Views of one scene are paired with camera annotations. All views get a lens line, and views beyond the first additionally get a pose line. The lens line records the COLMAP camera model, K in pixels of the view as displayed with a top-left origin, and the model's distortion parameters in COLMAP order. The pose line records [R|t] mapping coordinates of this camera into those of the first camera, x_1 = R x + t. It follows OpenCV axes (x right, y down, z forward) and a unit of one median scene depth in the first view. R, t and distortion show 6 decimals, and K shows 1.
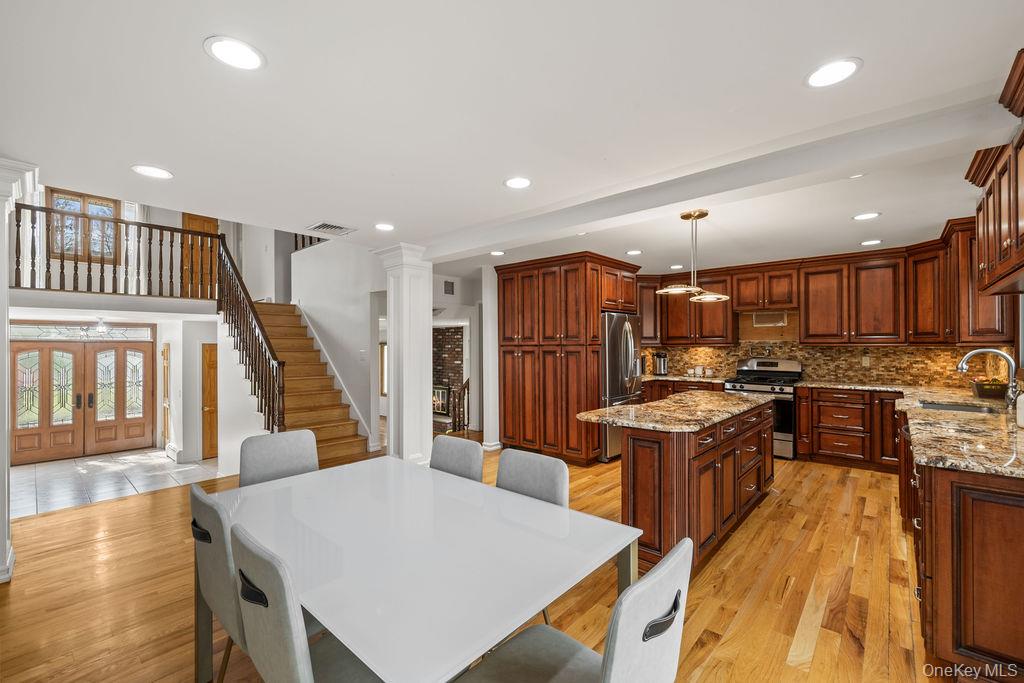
lens RADIAL K [[429.5, 0, 509.7], [0, 429.5, 343.7], [0, 0, 1]] dist [0.003374, 0.000600]
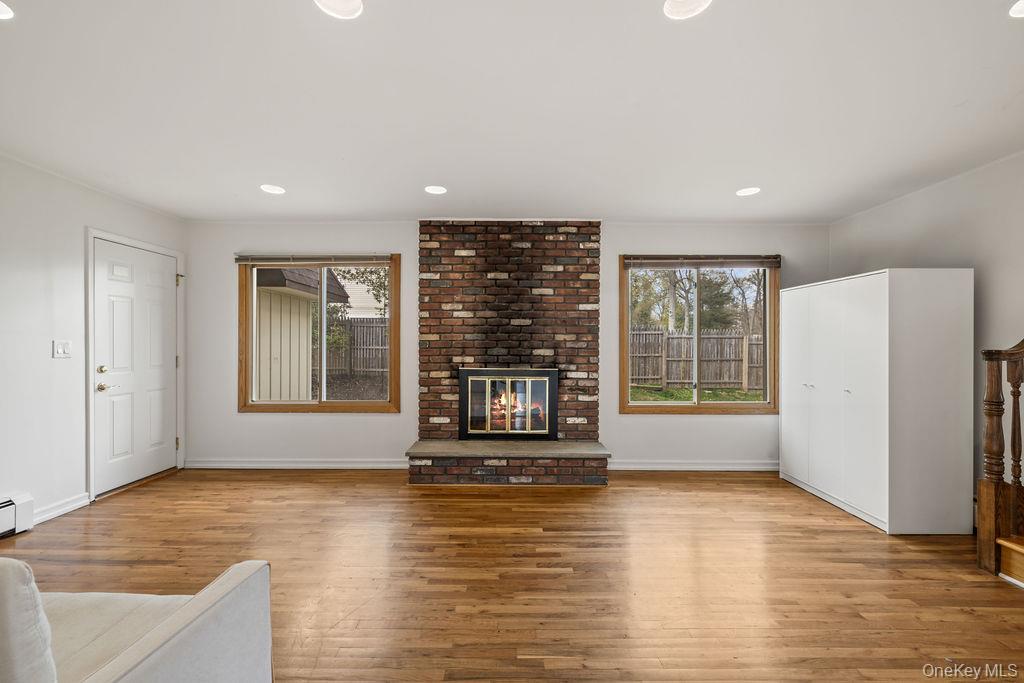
lens RADIAL K [[429.5, 0, 512.9], [0, 429.5, 342.5], [0, 0, 1]] dist [0.003374, 0.000600]
pose [[0.748921, 0.006721, 0.662625, -0.589936], [-0.013314, 0.999899, 0.004906, 0.099930], [-0.662526, -0.012497, 0.748935, 0.963350]]
